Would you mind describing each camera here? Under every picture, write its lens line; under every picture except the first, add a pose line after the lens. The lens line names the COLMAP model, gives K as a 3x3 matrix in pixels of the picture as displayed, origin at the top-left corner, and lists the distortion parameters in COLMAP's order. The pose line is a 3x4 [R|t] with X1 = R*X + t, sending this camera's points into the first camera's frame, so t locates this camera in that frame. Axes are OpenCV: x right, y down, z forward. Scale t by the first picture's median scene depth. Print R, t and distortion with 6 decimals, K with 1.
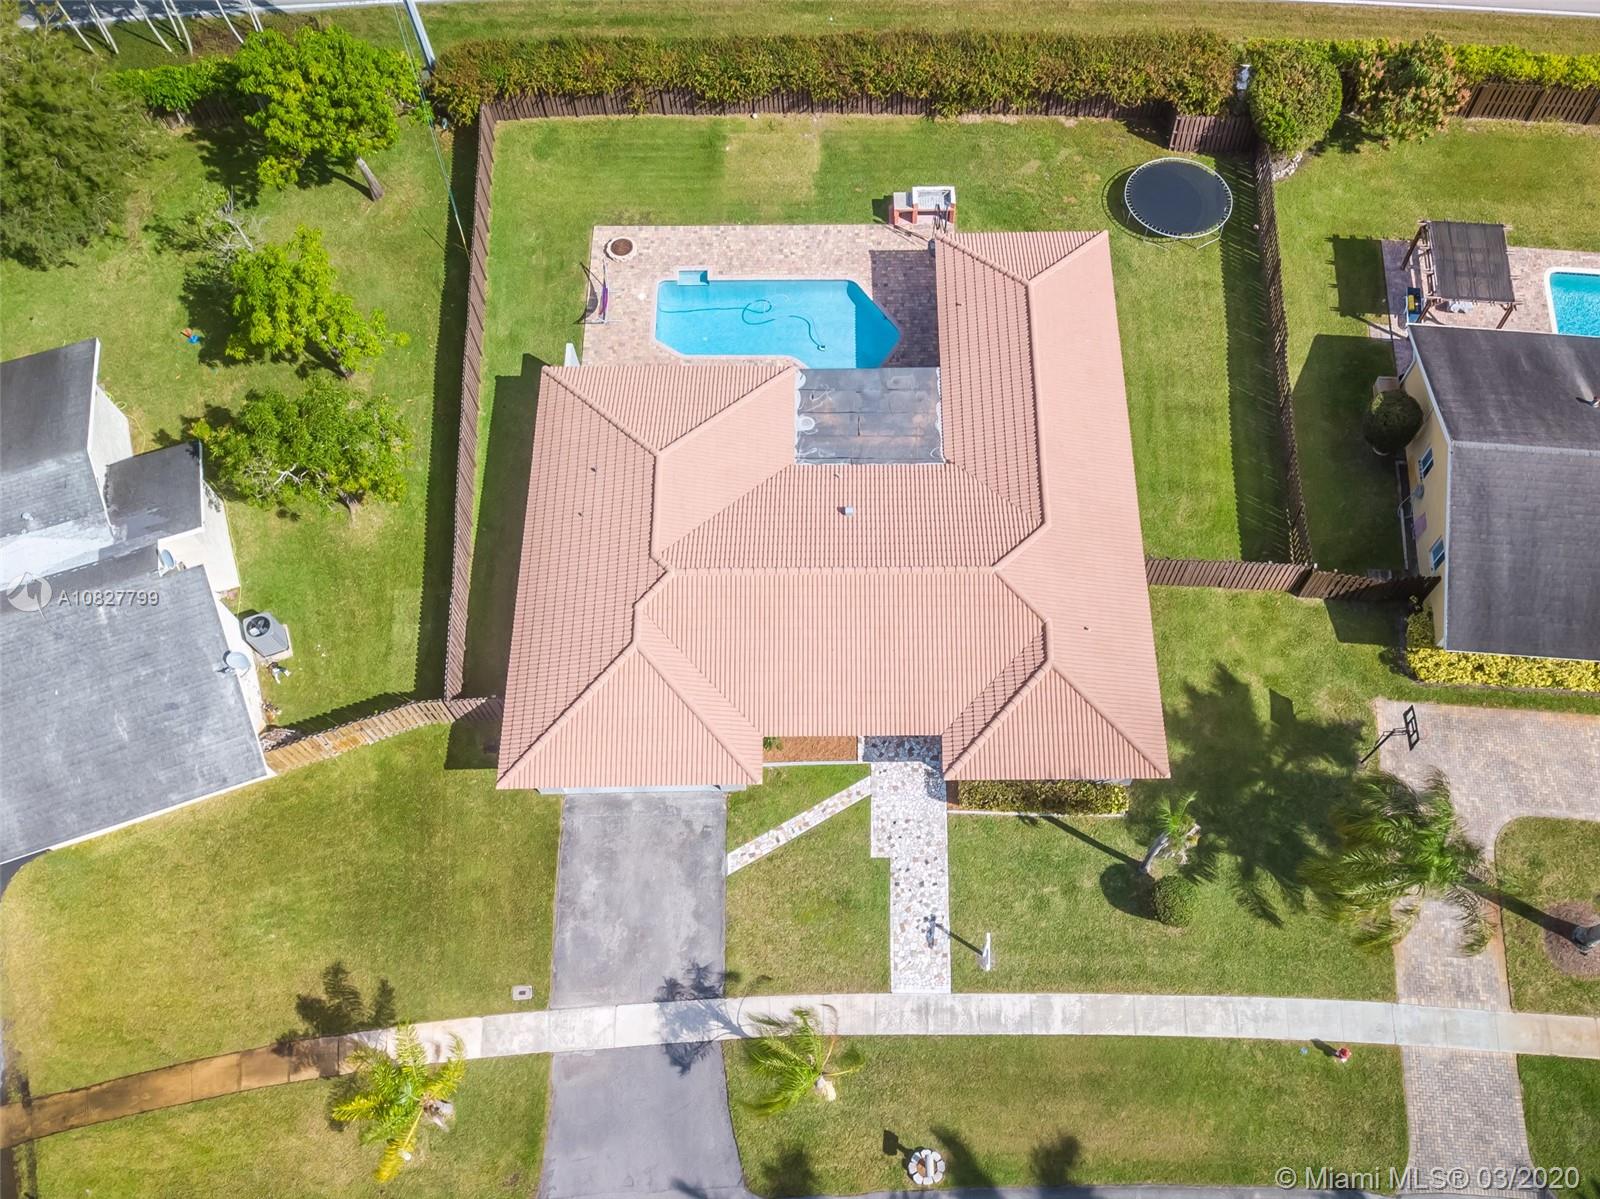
lens RADIAL K [[1369.6, 0, 881.2], [0, 1369.6, 601.2], [0, 0, 1]] dist [0.006369, -0.011155]
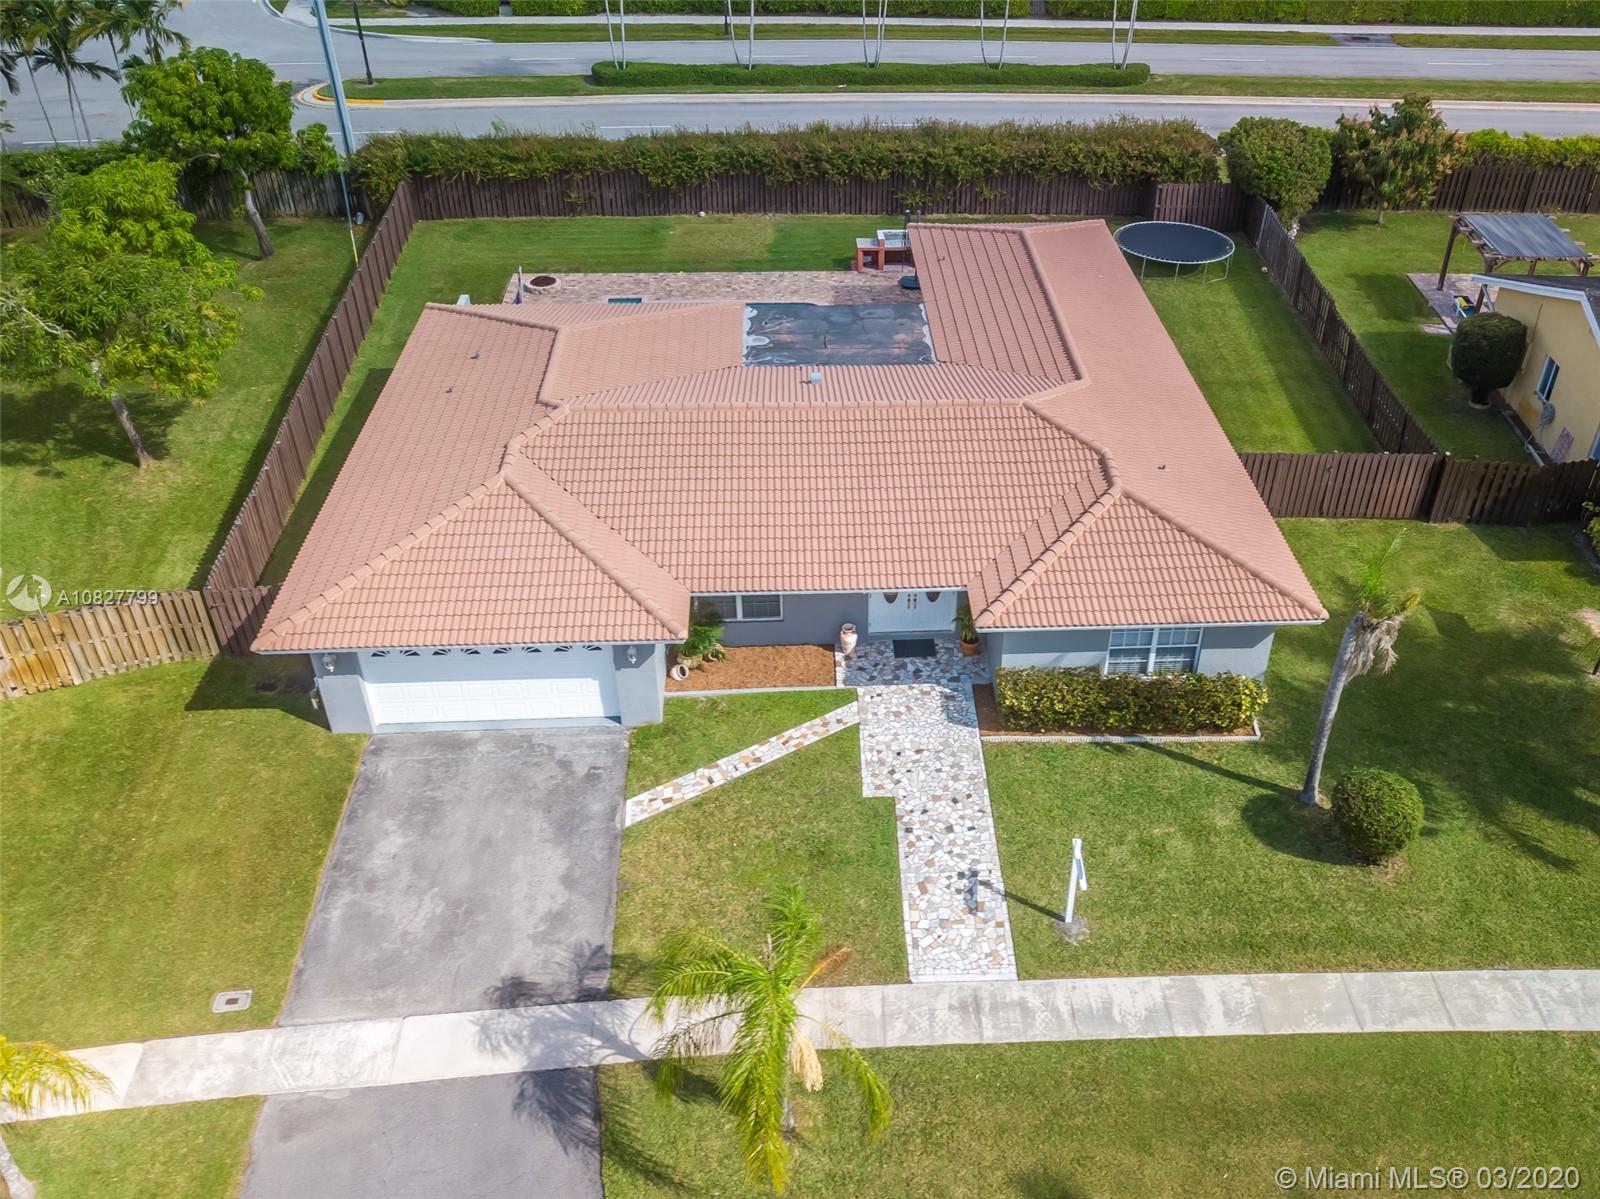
lens RADIAL K [[1325.1, 0, 872.4], [0, 1325.1, 577.3], [0, 0, 1]] dist [0.006246, 0.000119]
pose [[0.998952, -0.023683, 0.039169, -0.023923], [0.039461, 0.879208, -0.474800, 0.375910], [-0.023193, 0.475848, 0.879222, 0.427573]]
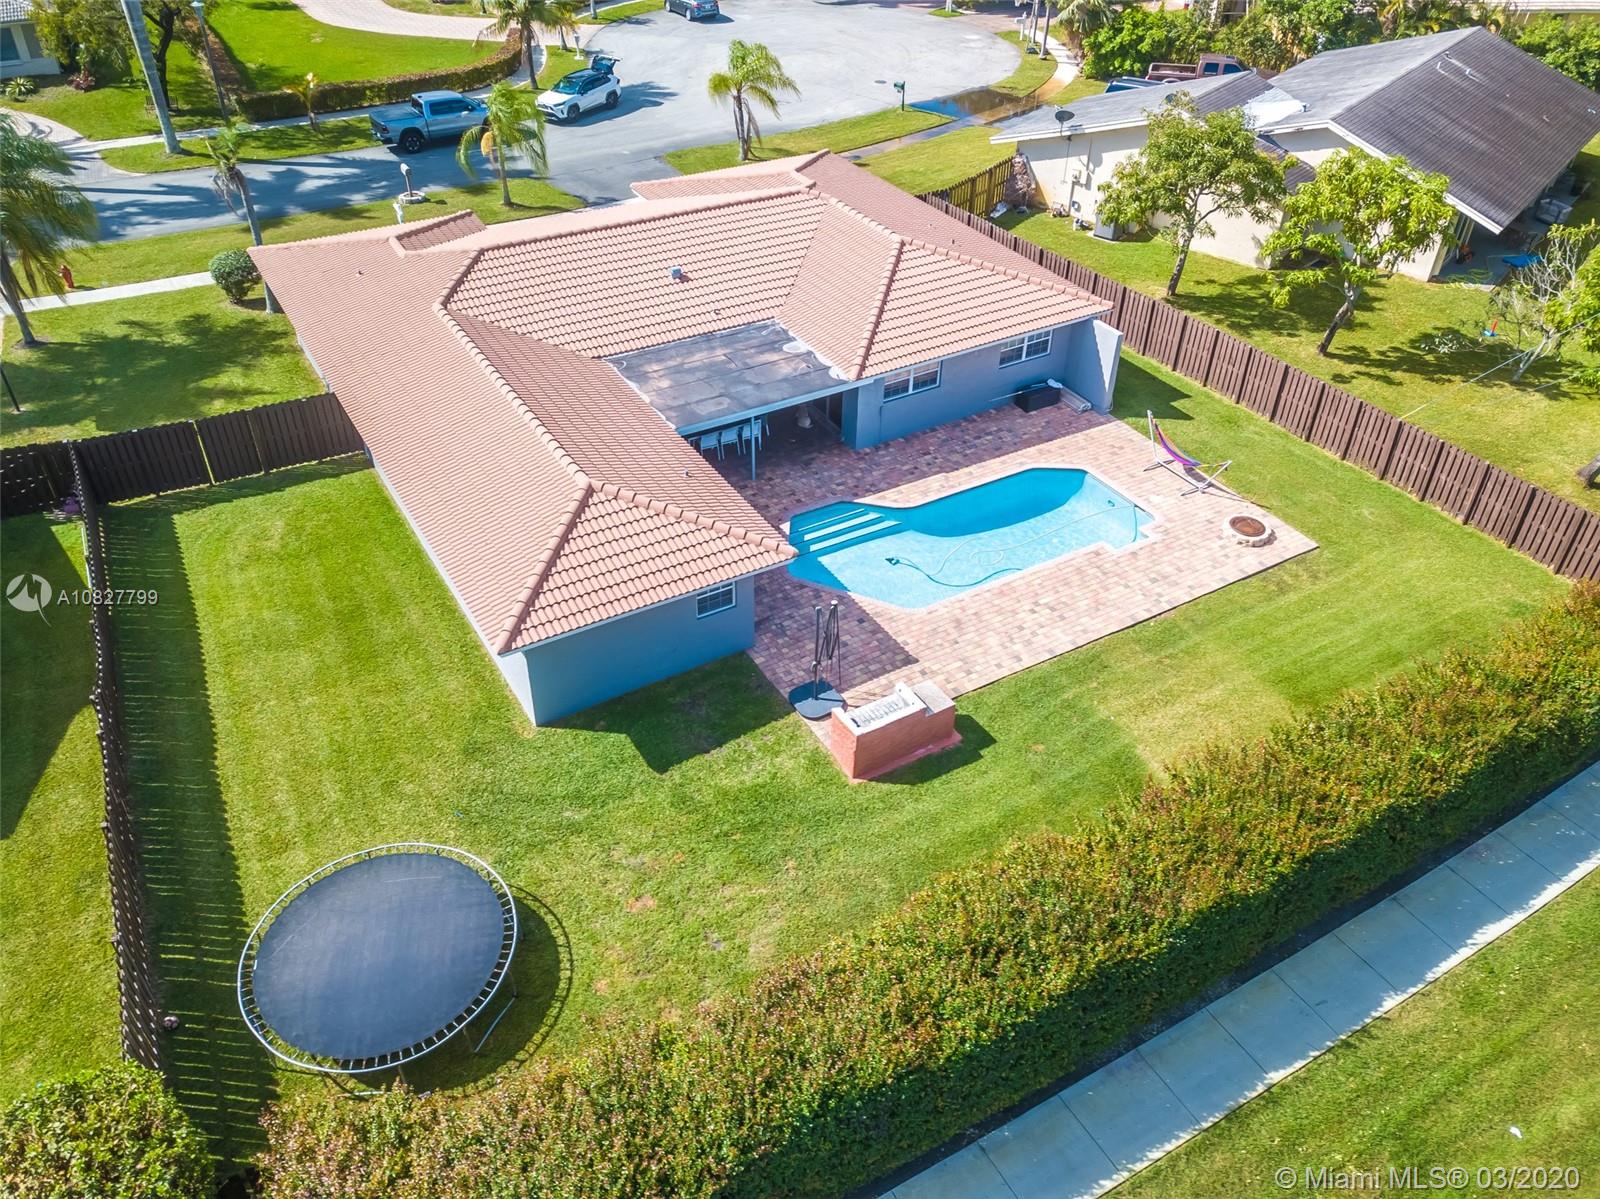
lens RADIAL K [[1226.7, 0, 810.9], [0, 1226.7, 602.8], [0, 0, 1]] dist [0.008901, 0.006680]
pose [[-0.863217, 0.285639, -0.416253, 0.283687], [-0.466252, -0.134954, 0.874297, -0.812335], [0.193558, 0.948788, 0.249675, 1.037559]]
